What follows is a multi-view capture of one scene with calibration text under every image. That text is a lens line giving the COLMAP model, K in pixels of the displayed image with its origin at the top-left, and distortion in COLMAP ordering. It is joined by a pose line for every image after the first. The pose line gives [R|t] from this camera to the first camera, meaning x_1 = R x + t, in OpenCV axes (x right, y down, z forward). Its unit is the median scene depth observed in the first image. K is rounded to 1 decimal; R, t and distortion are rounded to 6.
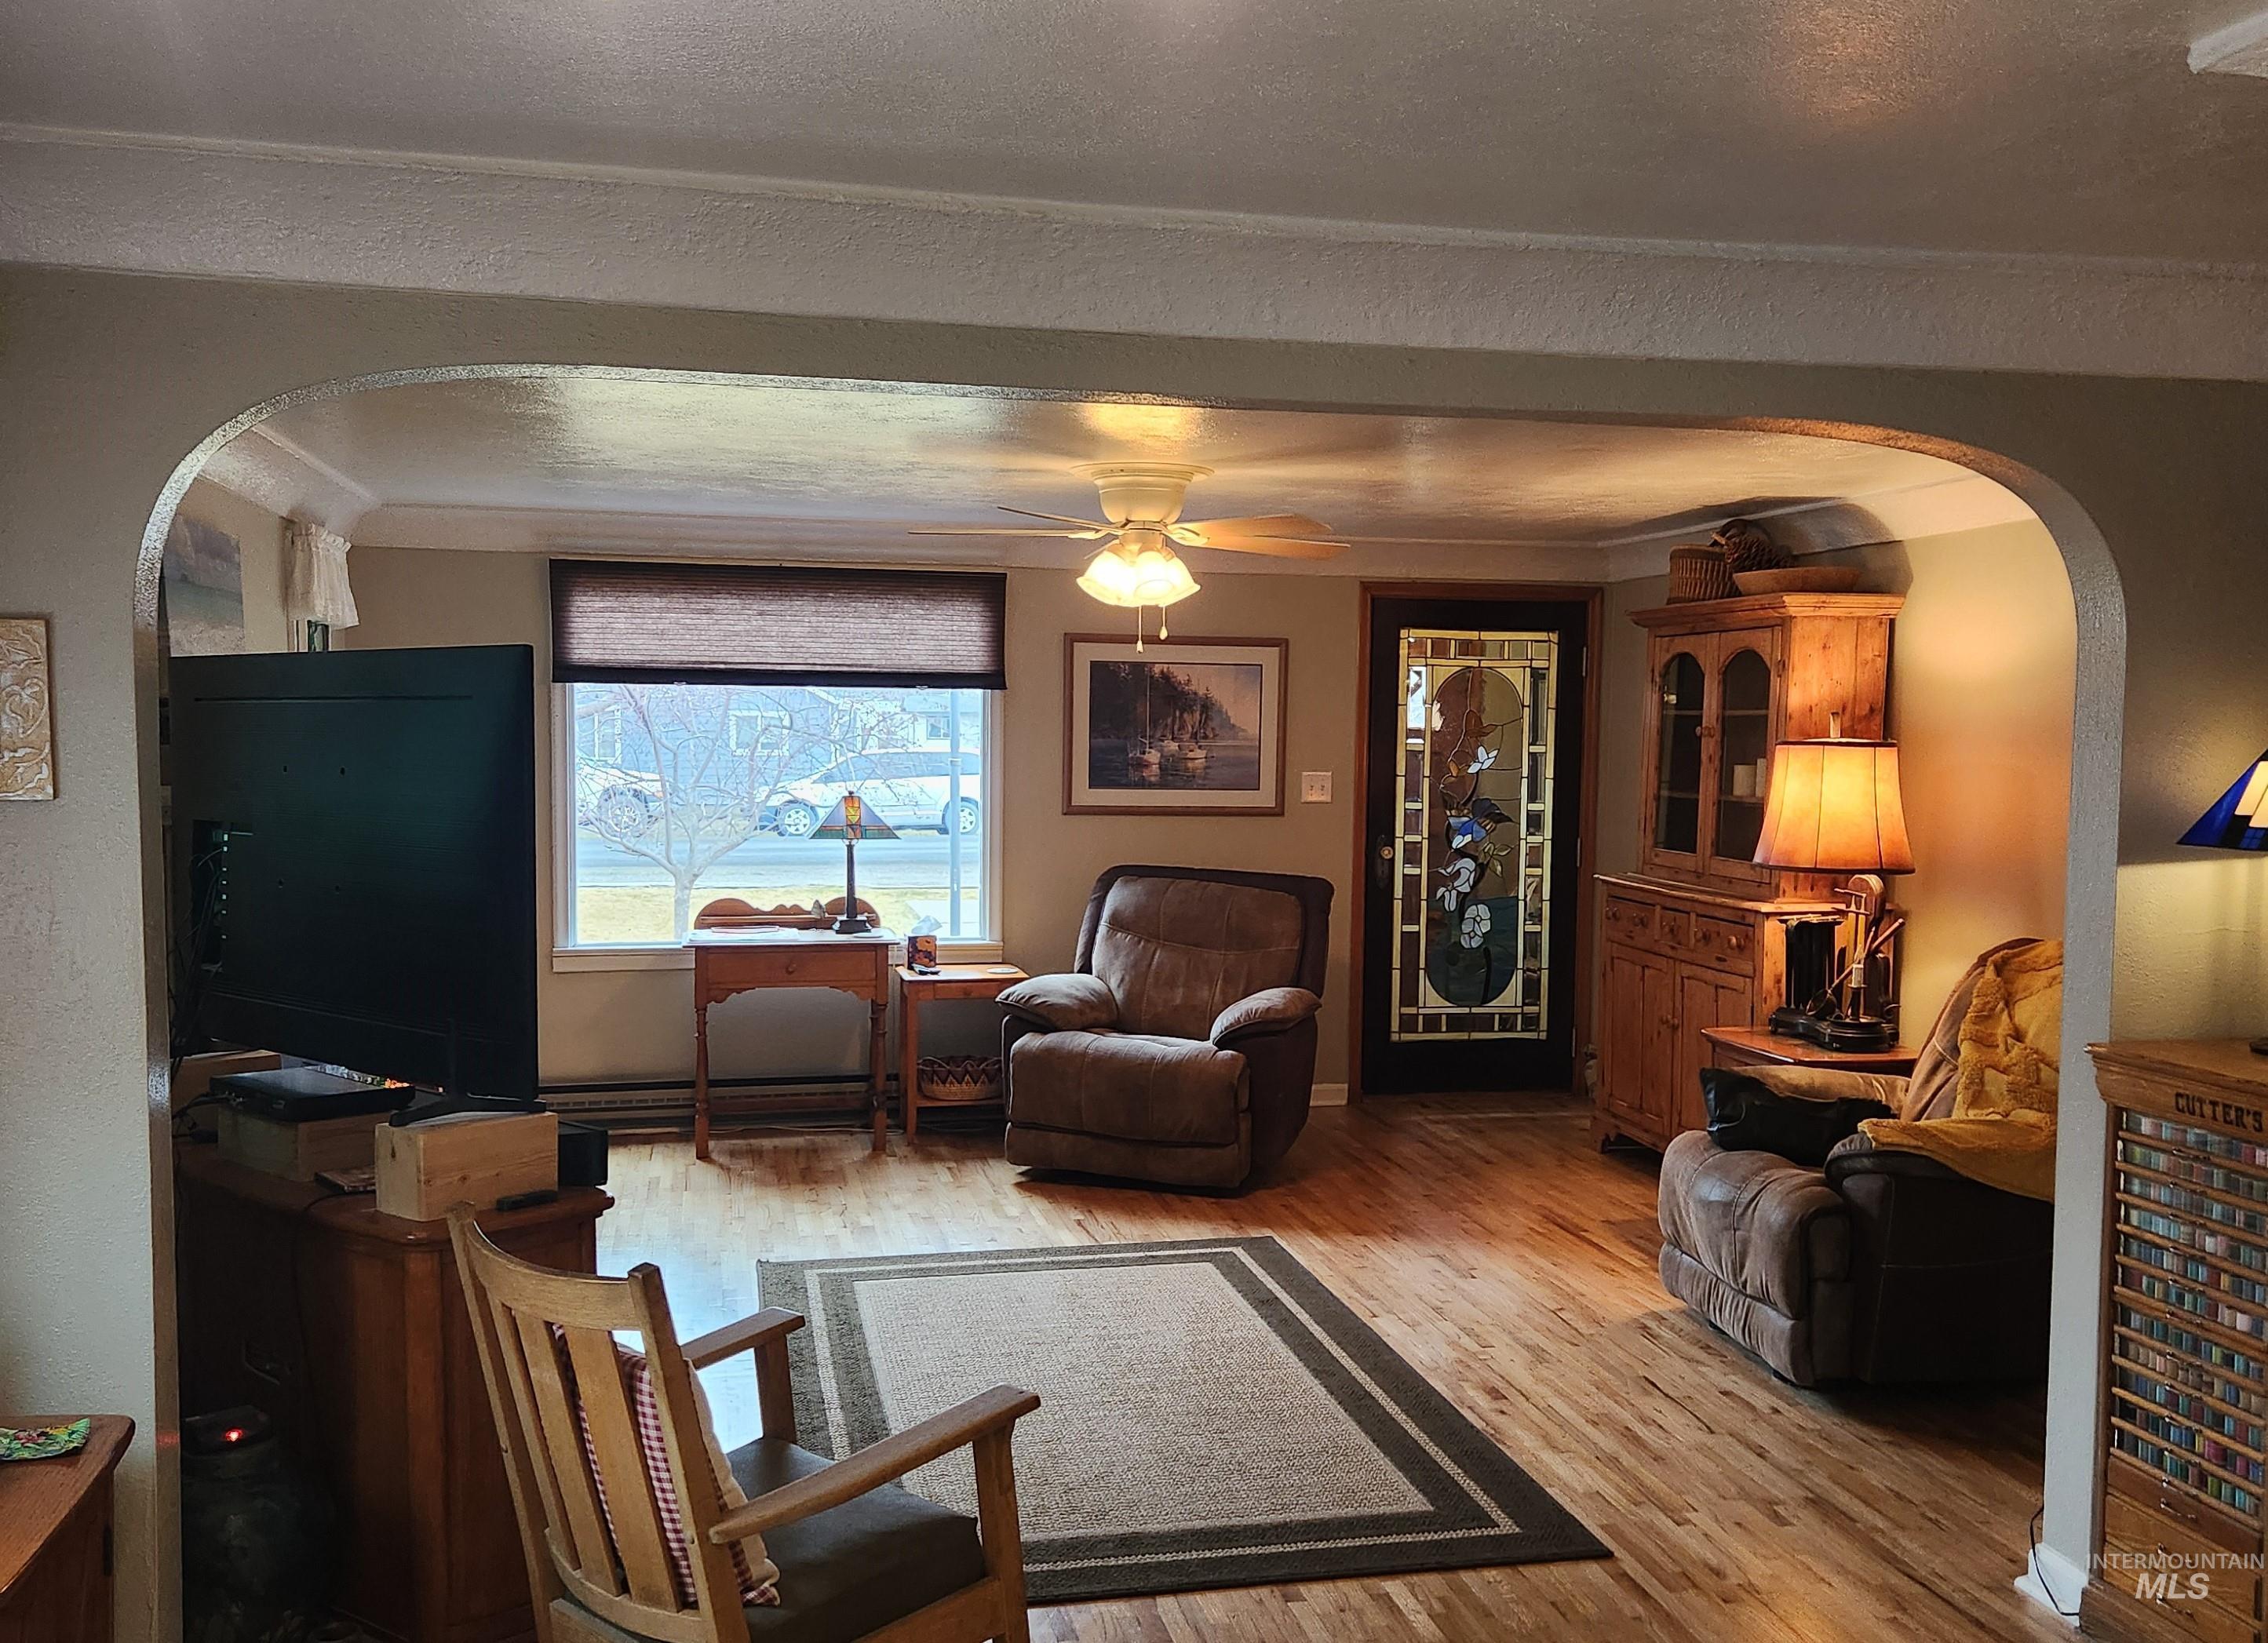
lens RADIAL K [[1910.8, 0, 1133.2], [0, 1910.8, 827.3], [0, 0, 1]] dist [-0.001998, -0.001342]
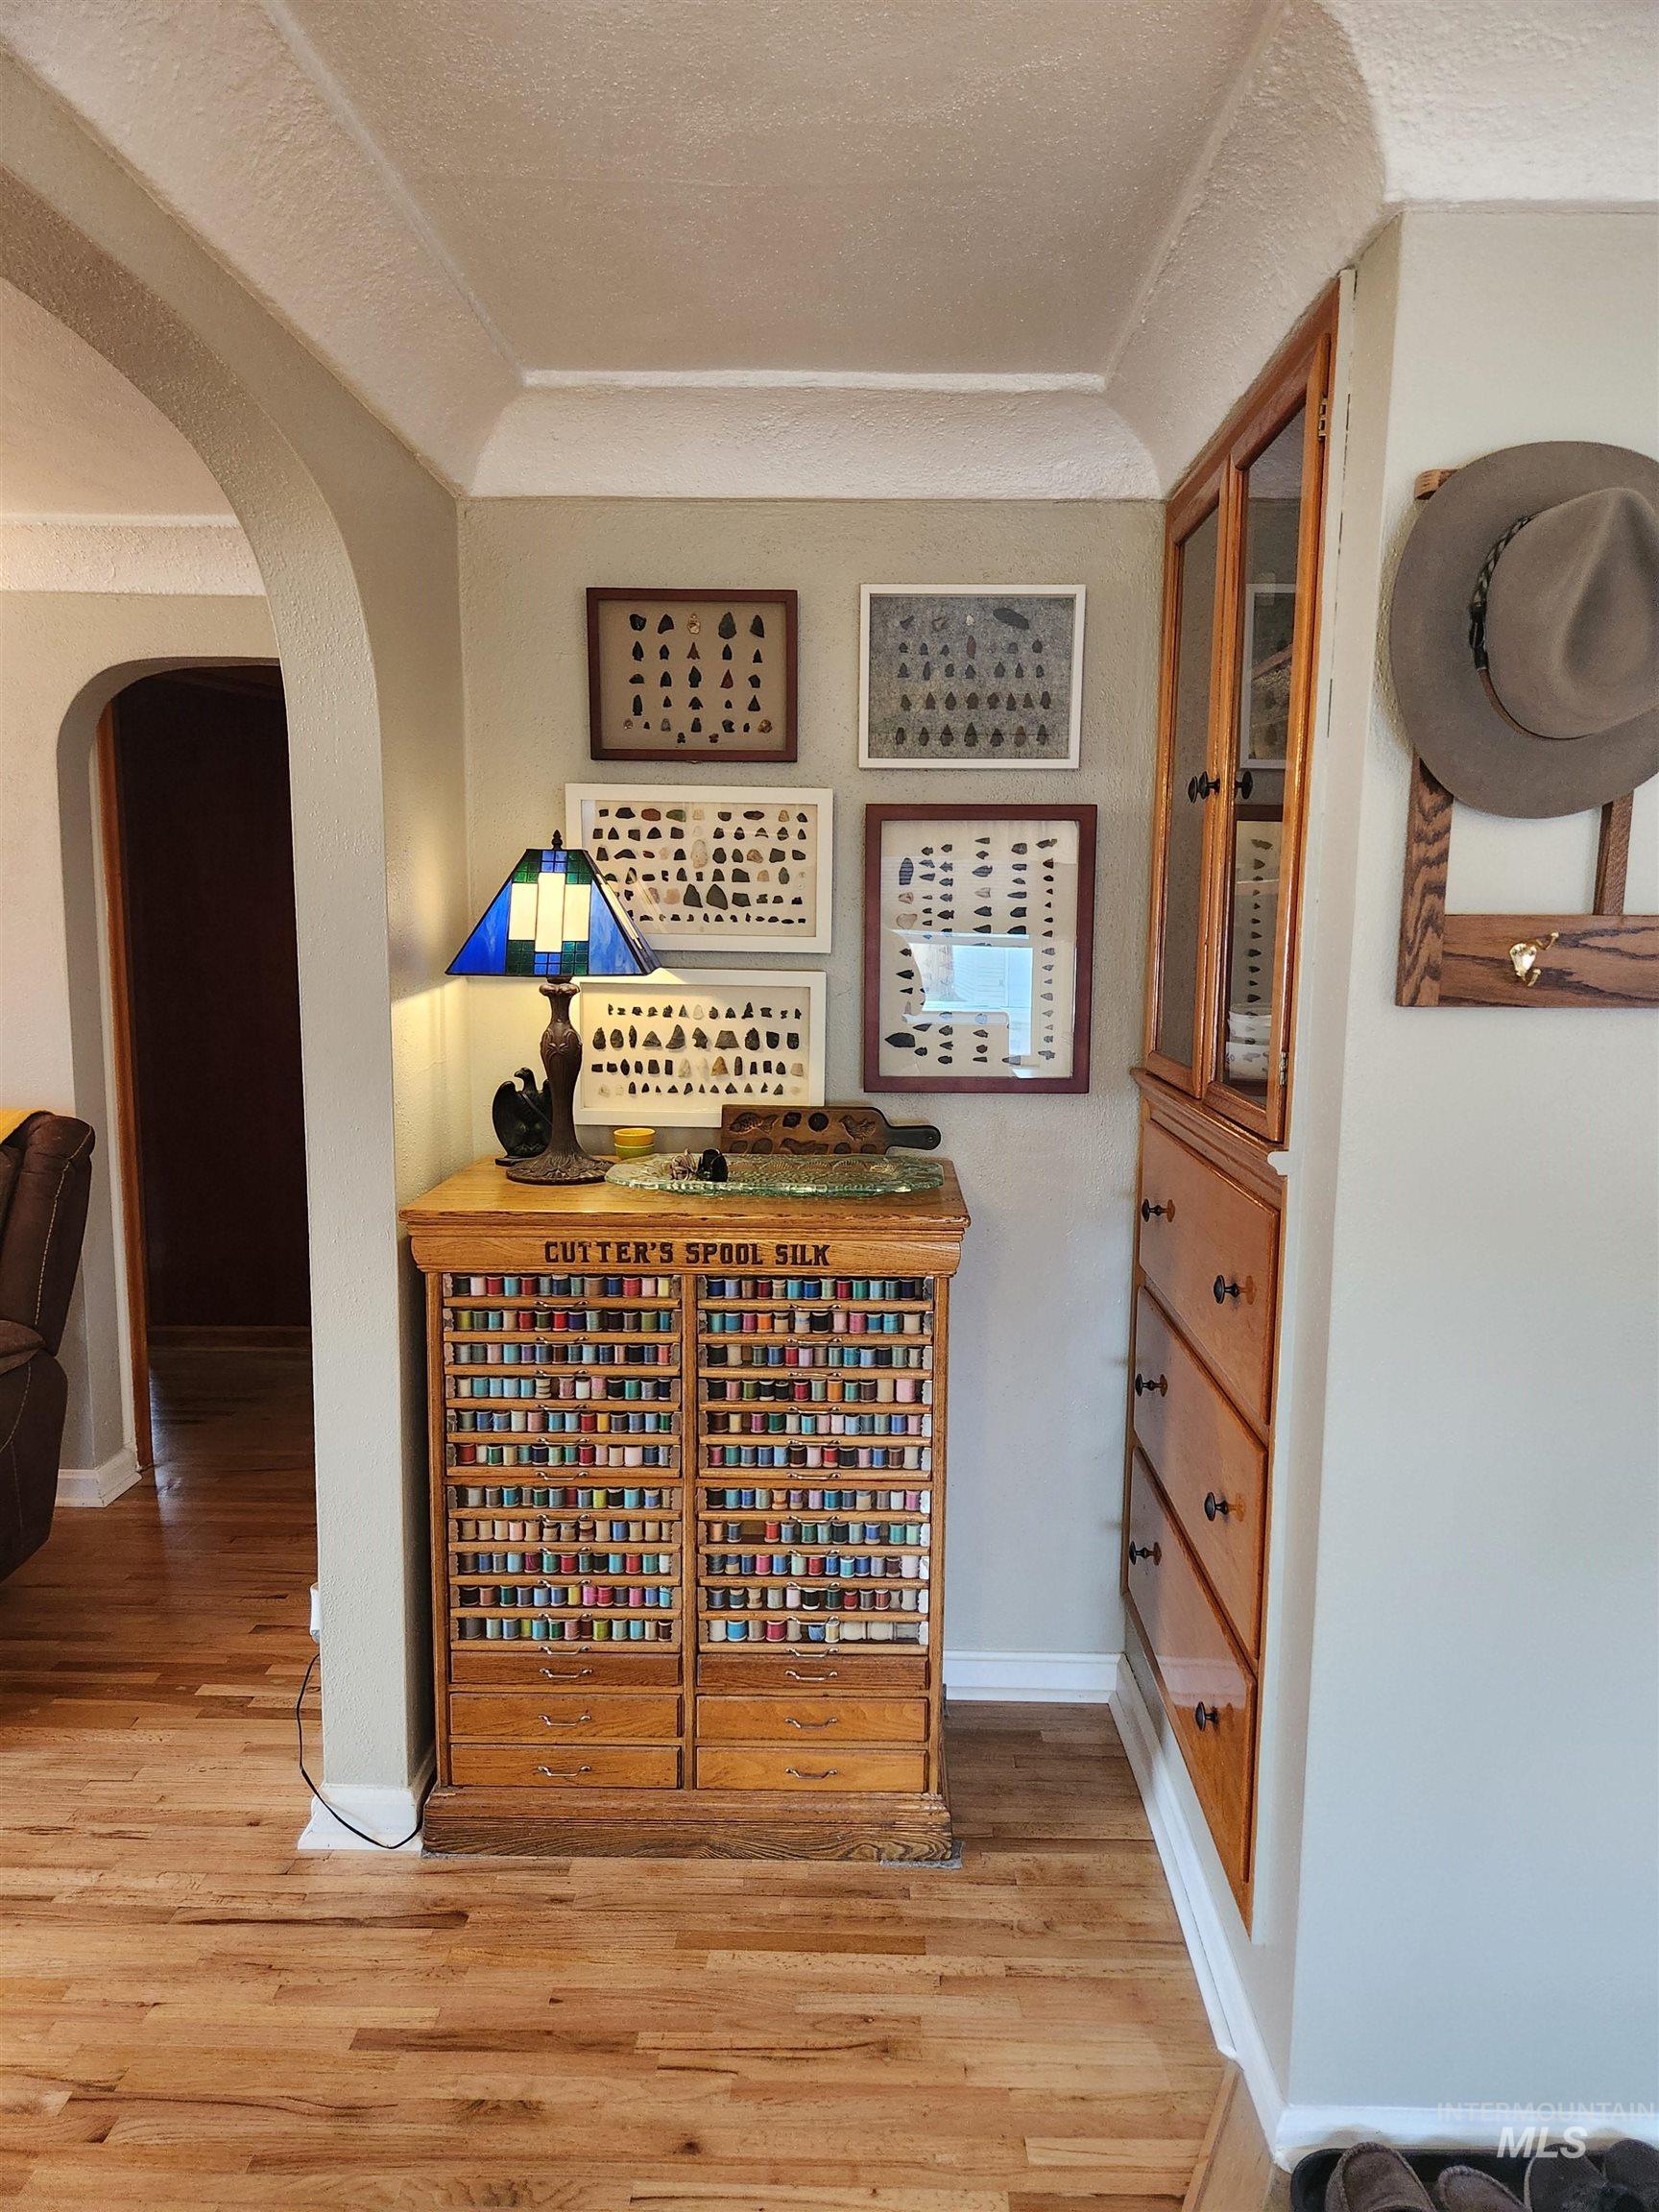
lens RADIAL K [[1503.8, 0, 832.5], [0, 1503.8, 1099.0], [0, 0, 1]] dist [0.032221, -0.000553]
pose [[0.231171, -0.130211, 0.964160, -0.112327], [0.041799, 0.991418, 0.123870, -0.014200], [-0.972015, 0.011666, 0.234630, 0.674925]]
